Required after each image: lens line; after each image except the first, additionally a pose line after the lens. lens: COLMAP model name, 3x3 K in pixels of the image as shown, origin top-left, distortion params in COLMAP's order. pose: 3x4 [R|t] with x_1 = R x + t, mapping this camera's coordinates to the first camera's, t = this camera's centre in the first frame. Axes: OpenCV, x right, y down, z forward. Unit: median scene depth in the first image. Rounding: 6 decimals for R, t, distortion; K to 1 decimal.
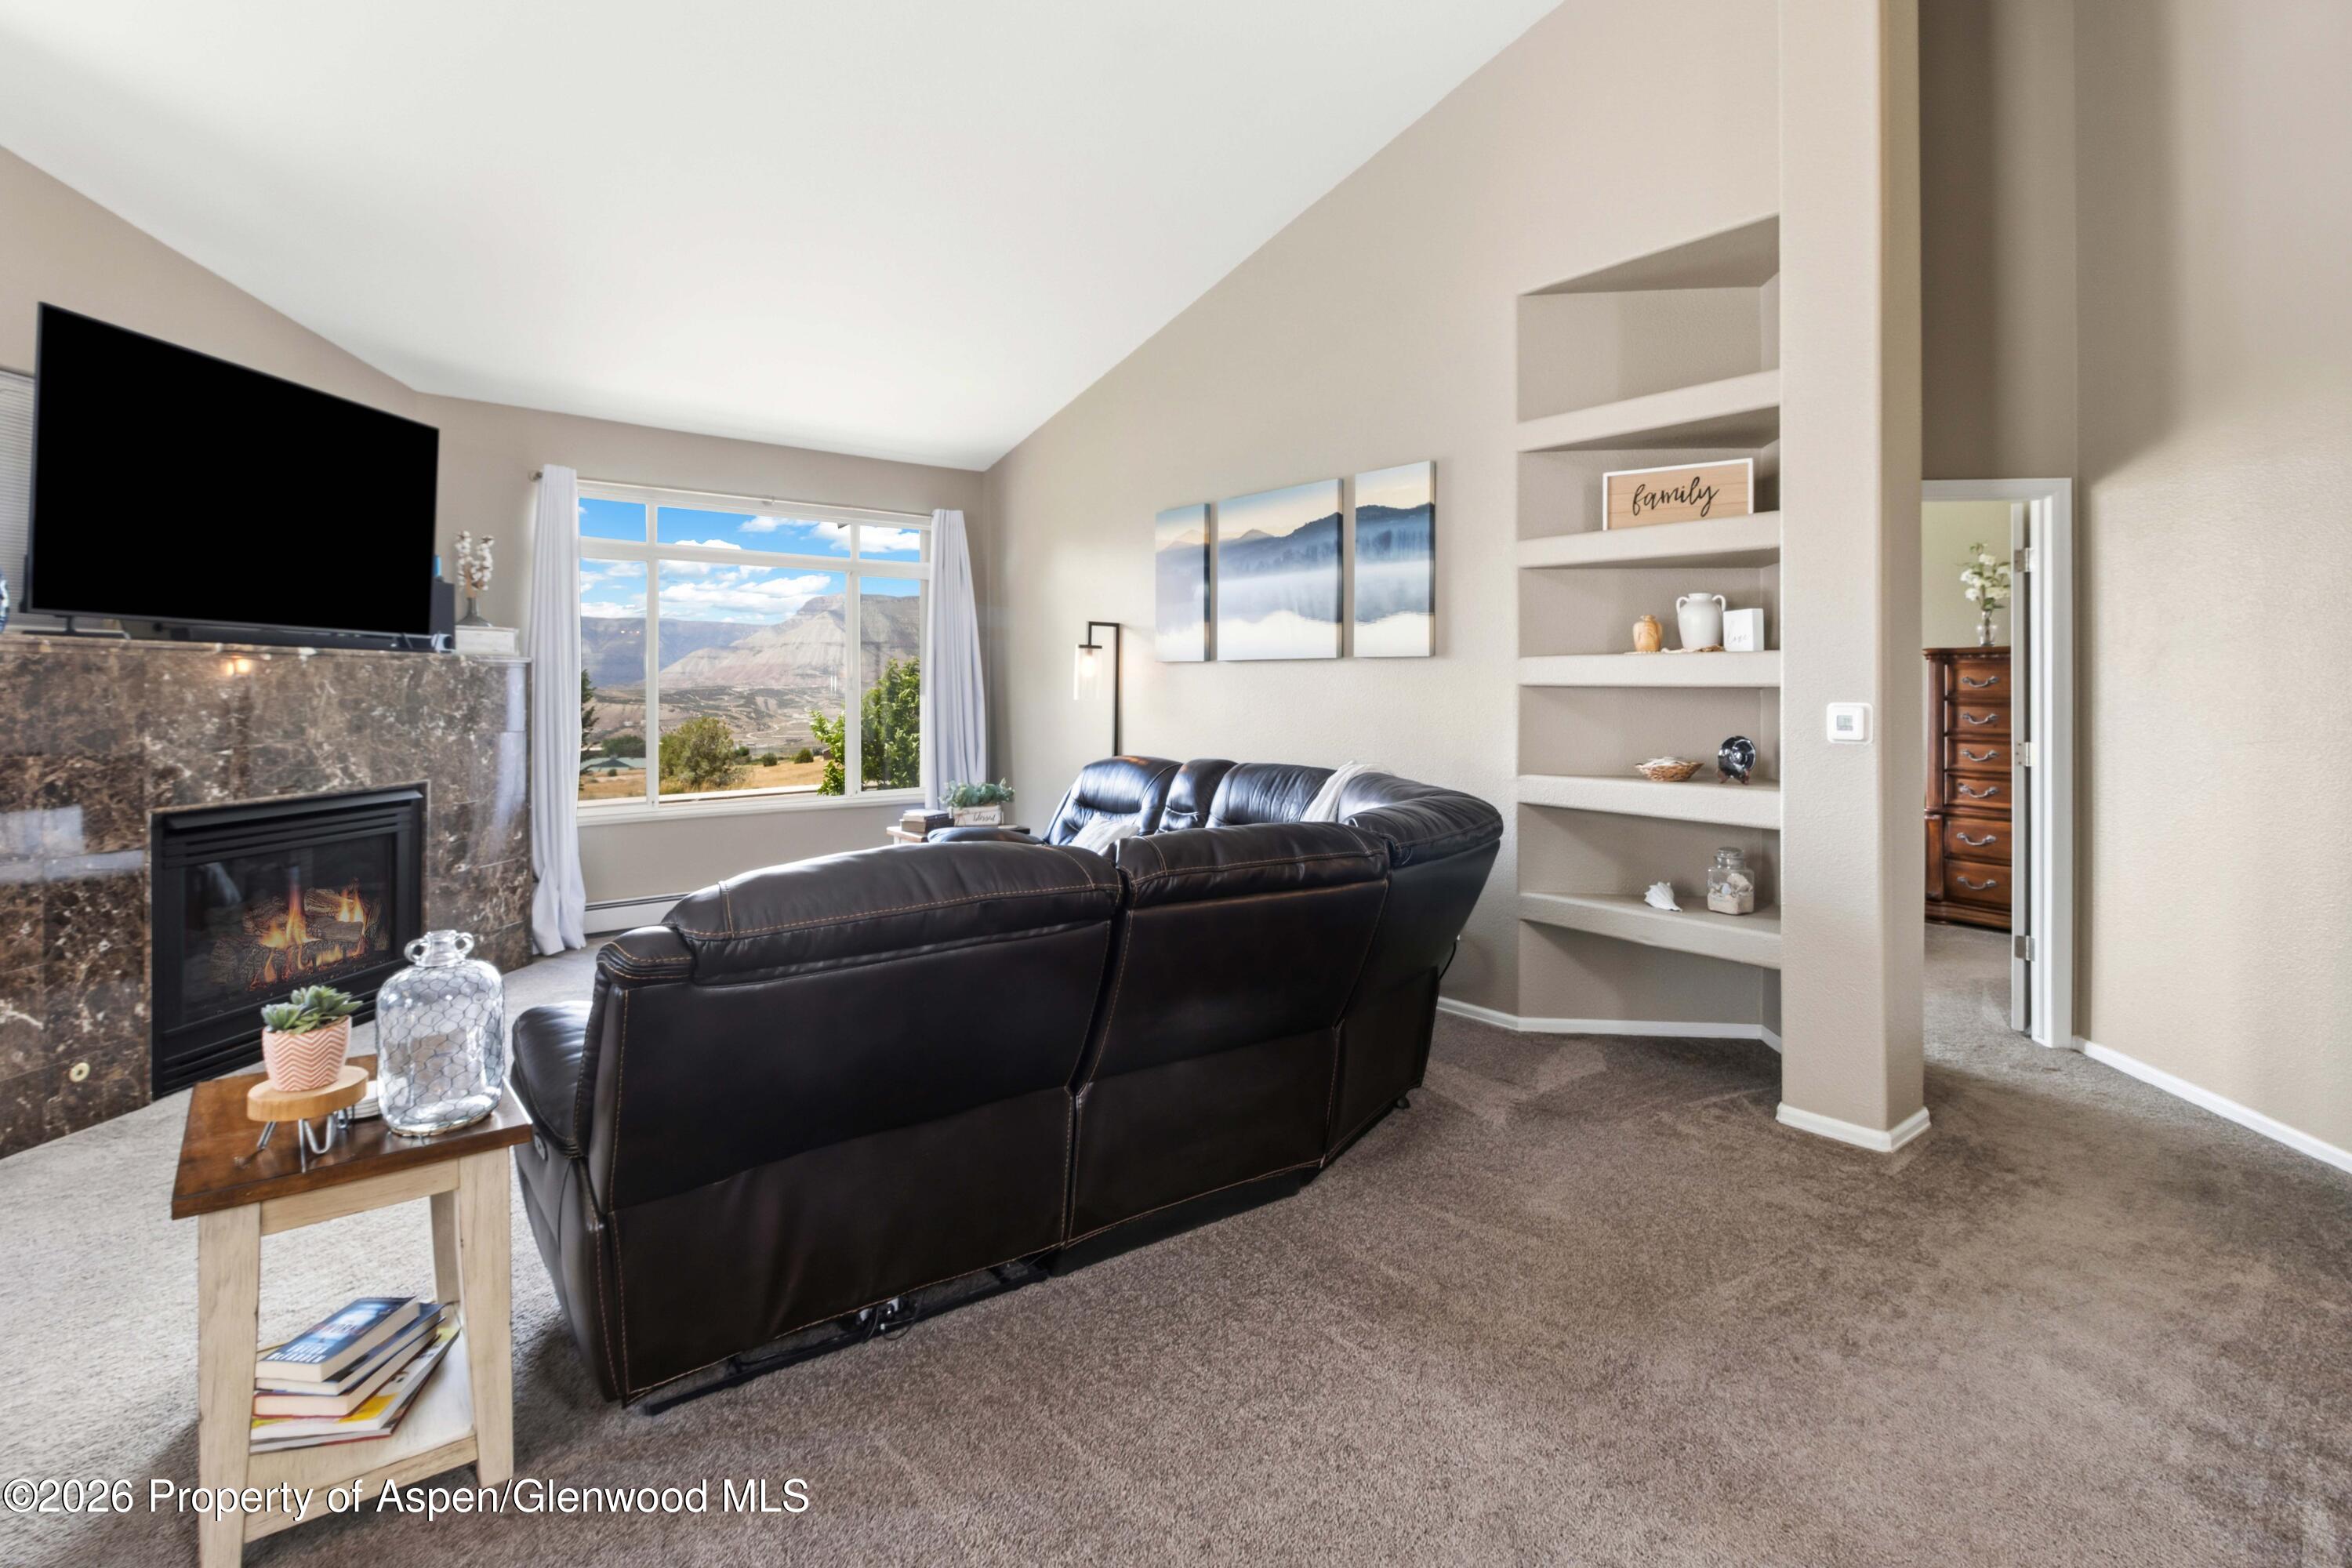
lens RADIAL K [[1119.1, 0, 1147.8], [0, 1119.1, 685.6], [0, 0, 1]] dist [0.010490, -0.007940]
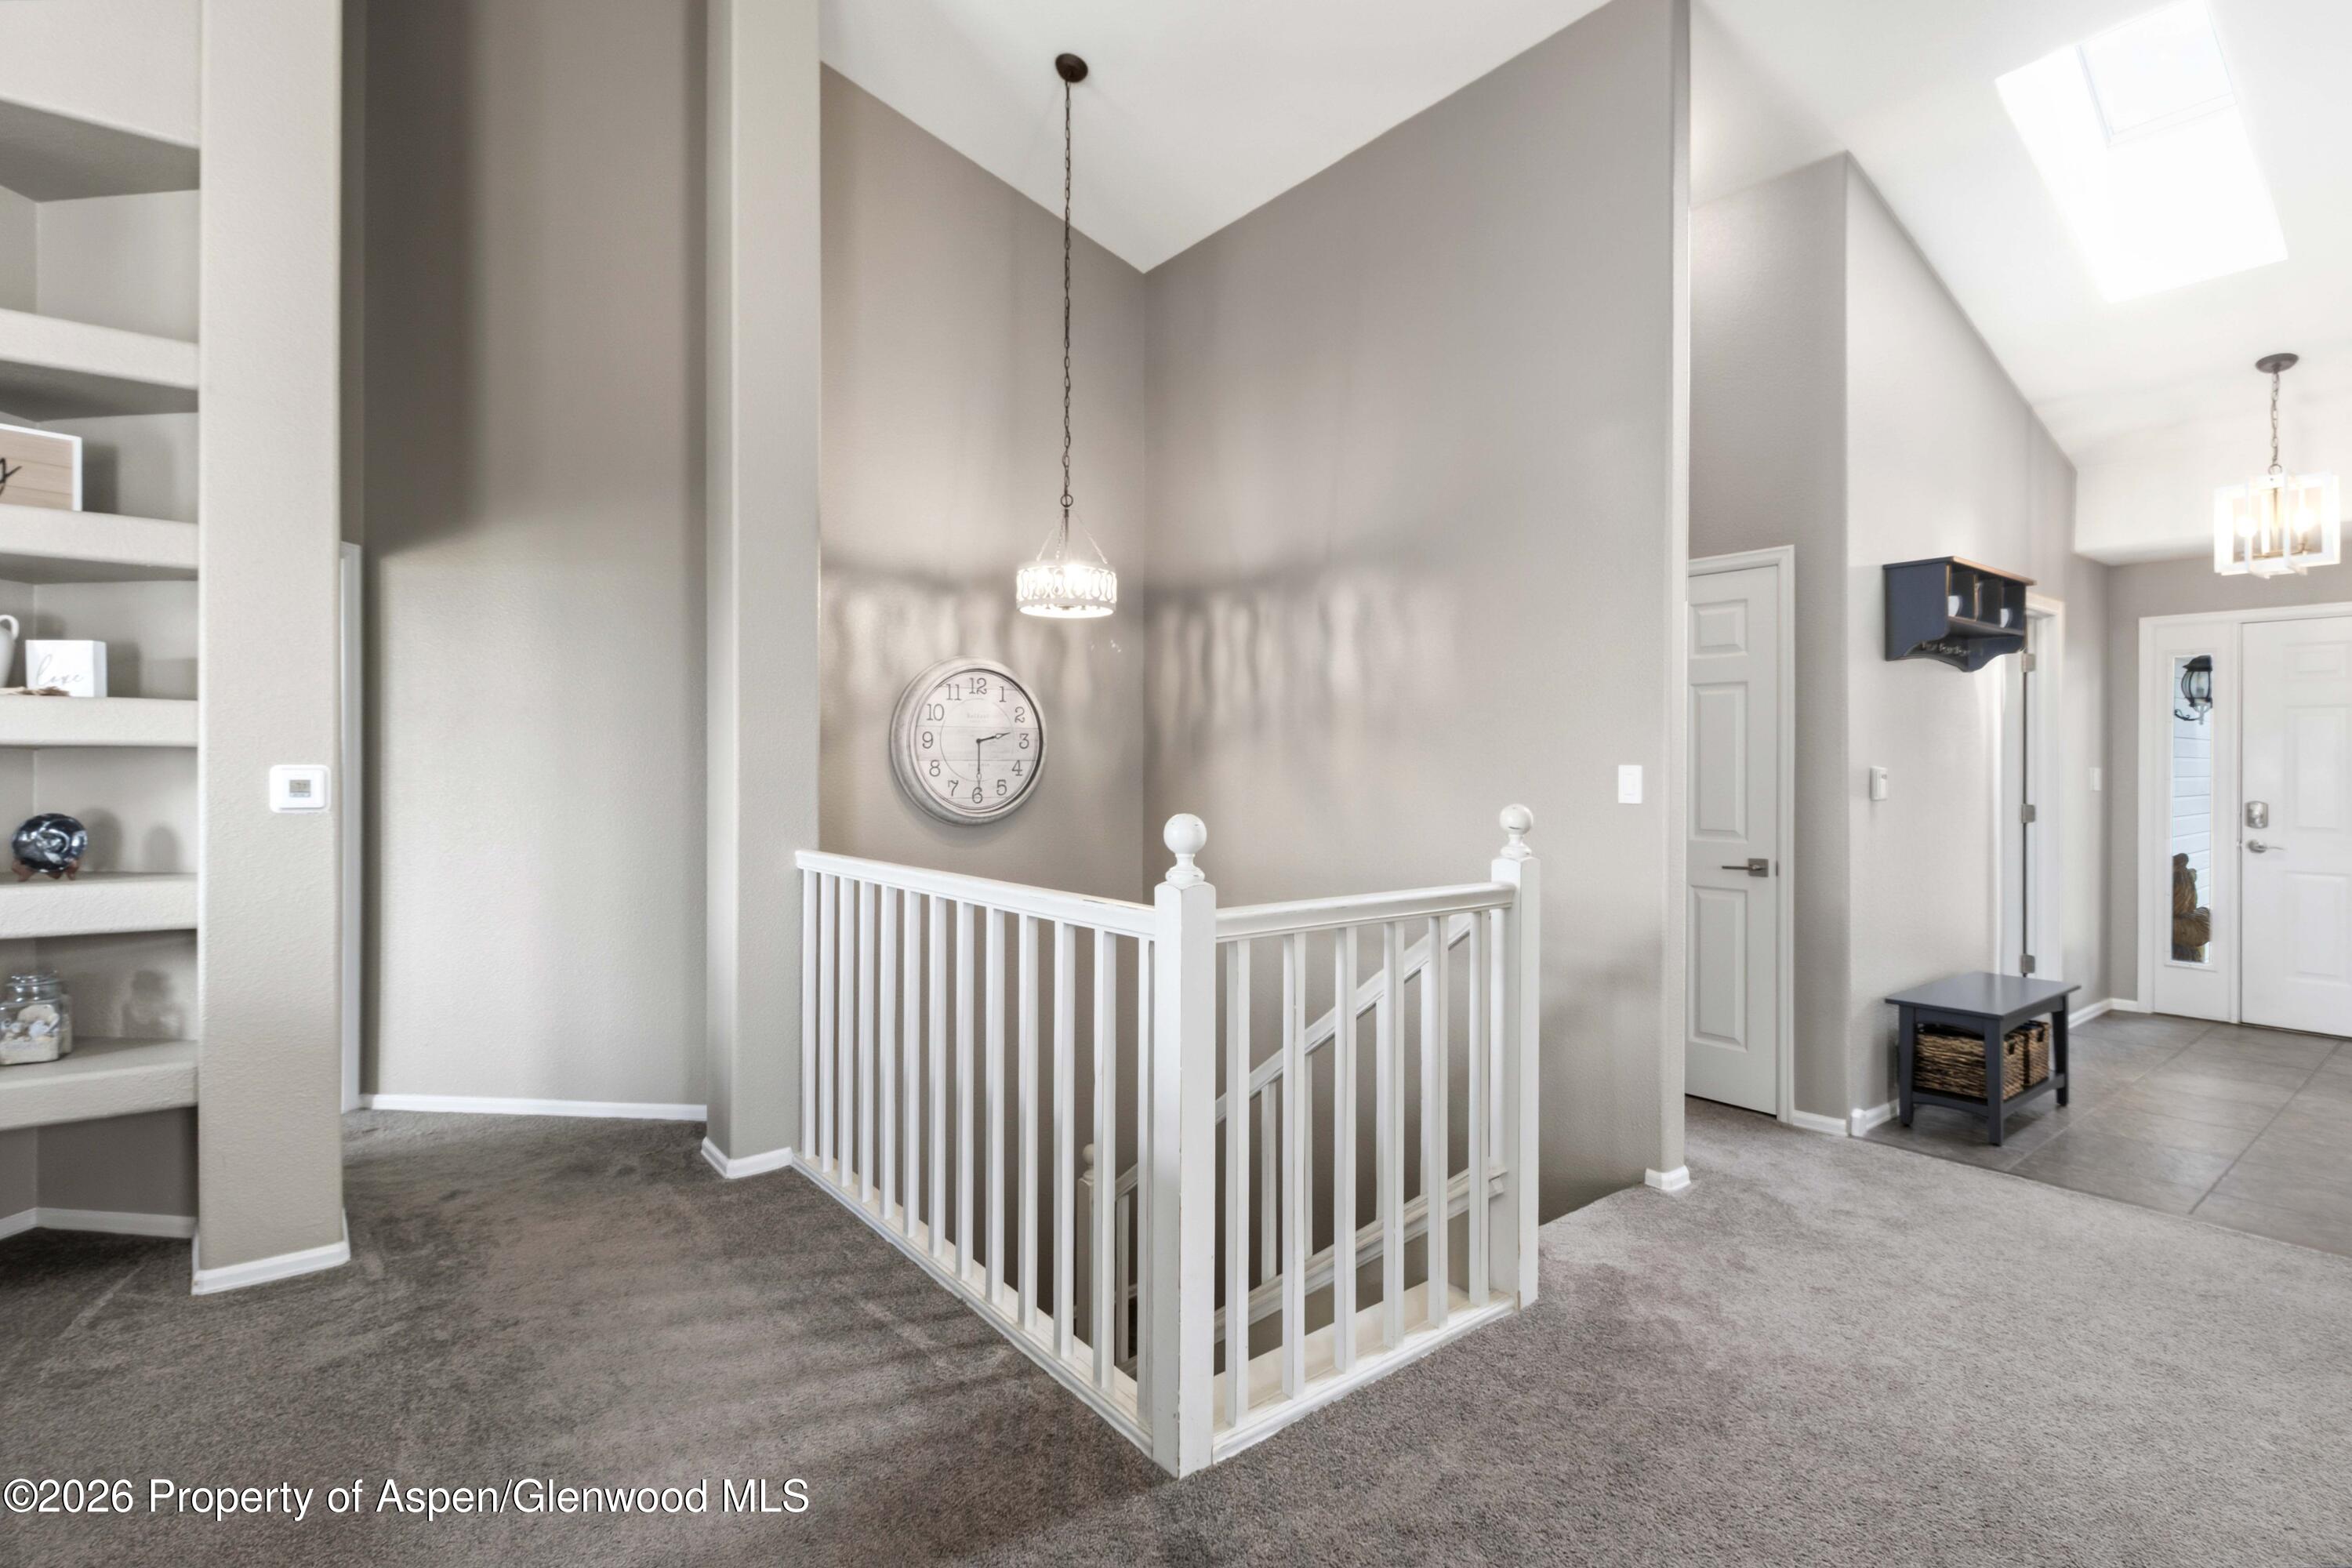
lens RADIAL K [[1119.1, 0, 1185.6], [0, 1119.1, 765.3], [0, 0, 1]] dist [0.010490, -0.007940]
pose [[-0.009450, -0.001048, 0.999955, -0.243397], [-0.005877, 0.999982, 0.000993, 0.010656], [-0.999938, -0.005868, -0.009456, 0.326948]]
